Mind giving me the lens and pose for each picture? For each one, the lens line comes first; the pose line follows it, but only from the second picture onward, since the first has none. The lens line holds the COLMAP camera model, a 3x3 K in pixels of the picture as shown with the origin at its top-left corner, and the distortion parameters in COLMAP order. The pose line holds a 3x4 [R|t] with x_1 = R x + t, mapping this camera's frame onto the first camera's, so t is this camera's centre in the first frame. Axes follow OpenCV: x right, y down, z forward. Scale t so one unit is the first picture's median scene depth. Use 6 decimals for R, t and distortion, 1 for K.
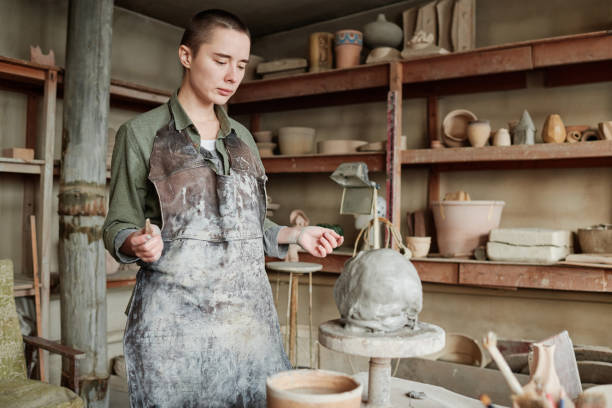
lens RADIAL K [[606.0, 0, 306.0], [0, 606.0, 204.0], [0, 0, 1]] dist [-0.082091, 0.037706]
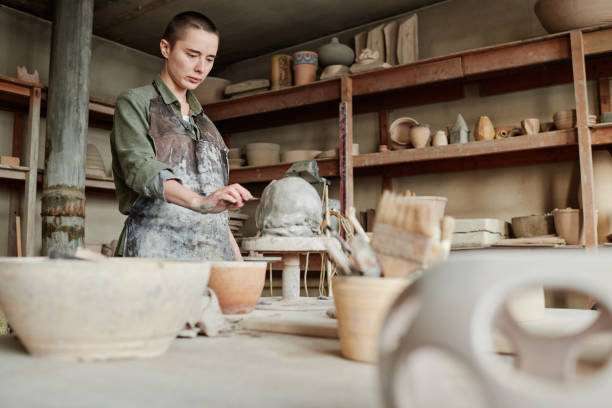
lens RADIAL K [[606.0, 0, 306.0], [0, 606.0, 204.0], [0, 0, 1]] dist [-0.082091, 0.037706]
pose [[0.999497, -0.022429, 0.022428, 0.048178], [0.023984, 0.997142, -0.071649, 0.084109], [-0.020757, 0.072151, 0.997178, -0.106800]]
